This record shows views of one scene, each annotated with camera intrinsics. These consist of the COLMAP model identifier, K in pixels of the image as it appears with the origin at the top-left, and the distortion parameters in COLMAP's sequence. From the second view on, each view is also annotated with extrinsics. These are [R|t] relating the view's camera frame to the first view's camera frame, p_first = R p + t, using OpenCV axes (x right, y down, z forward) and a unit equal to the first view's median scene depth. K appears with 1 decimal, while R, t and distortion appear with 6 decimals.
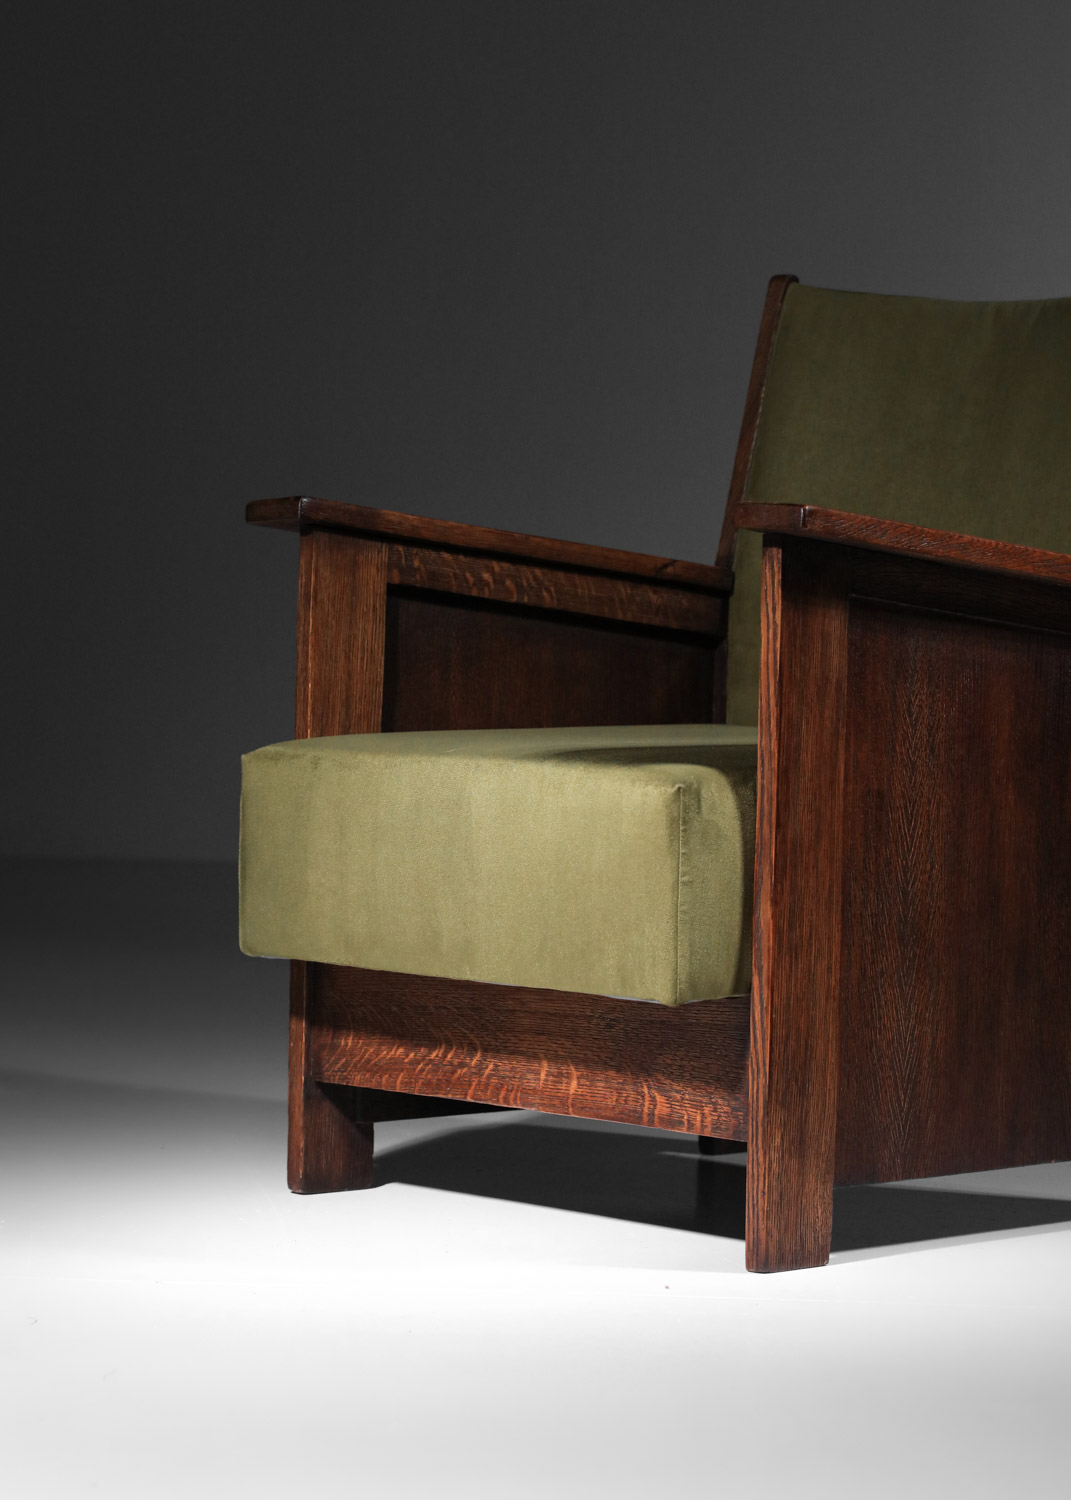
lens RADIAL K [[4639.3, 0, 535.5], [0, 4639.3, 750.0], [0, 0, 1]] dist [0.150385, -1.308942]
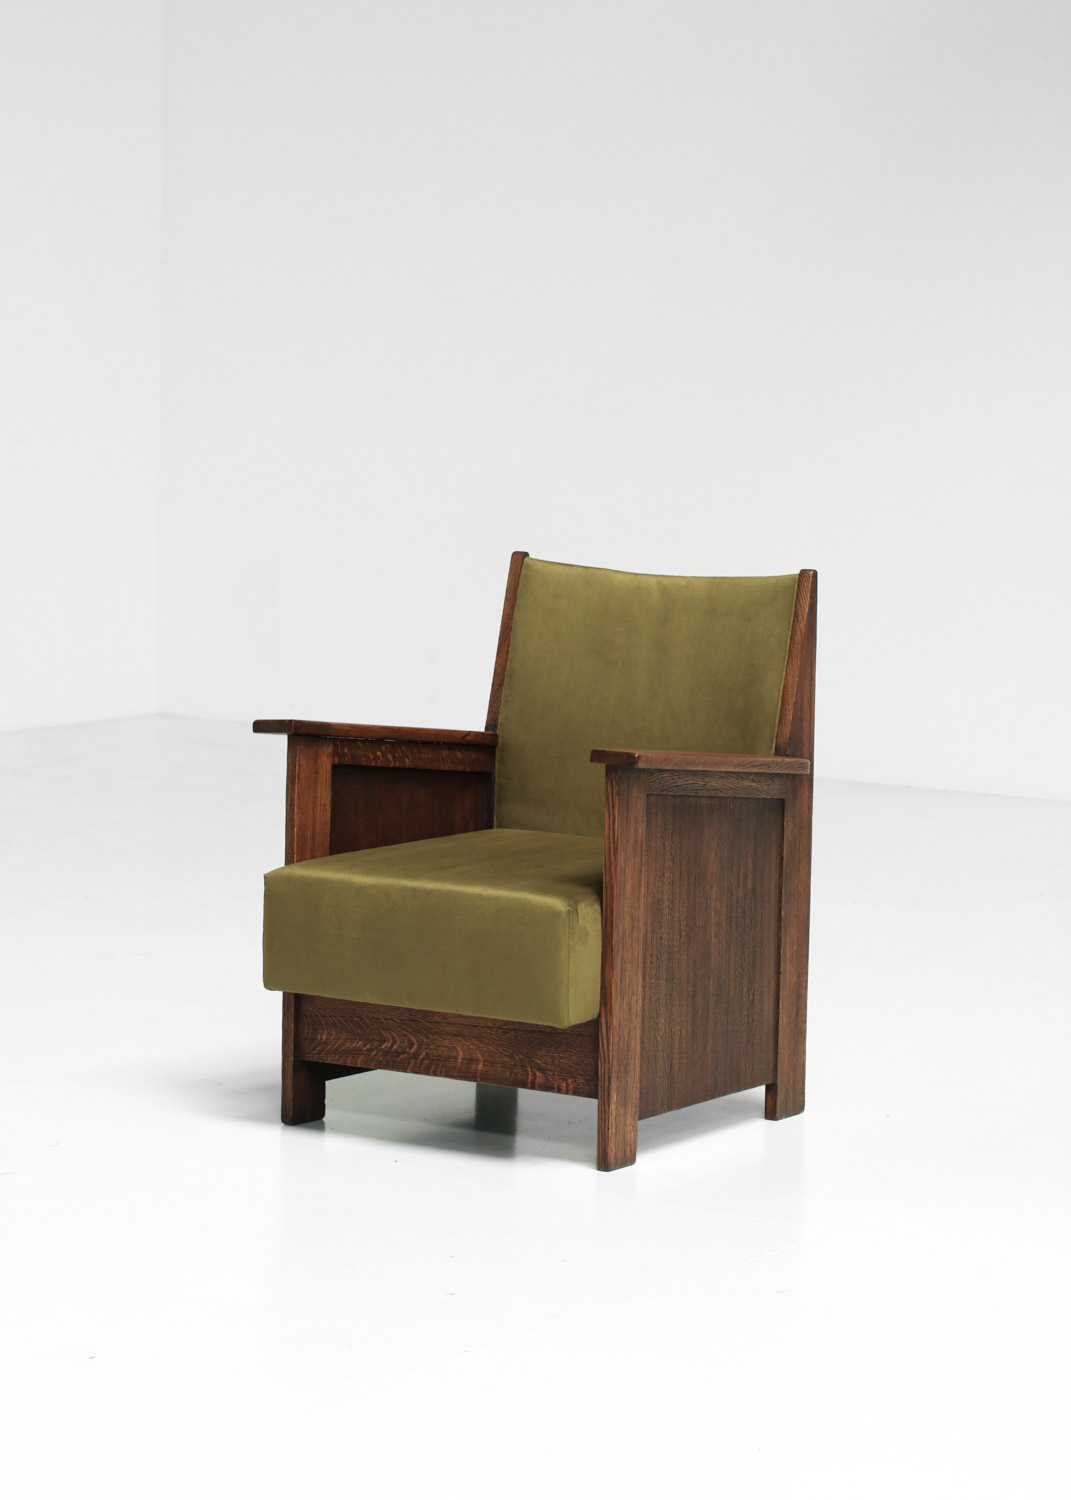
lens RADIAL K [[4639.3, 0, 535.5], [0, 4639.3, 750.0], [0, 0, 1]] dist [0.150385, -1.308942]
pose [[0.972522, -0.024214, 0.231548, -0.354615], [0.007906, 0.997438, 0.071100, -0.162311], [-0.232676, -0.067316, 0.970222, -0.665869]]
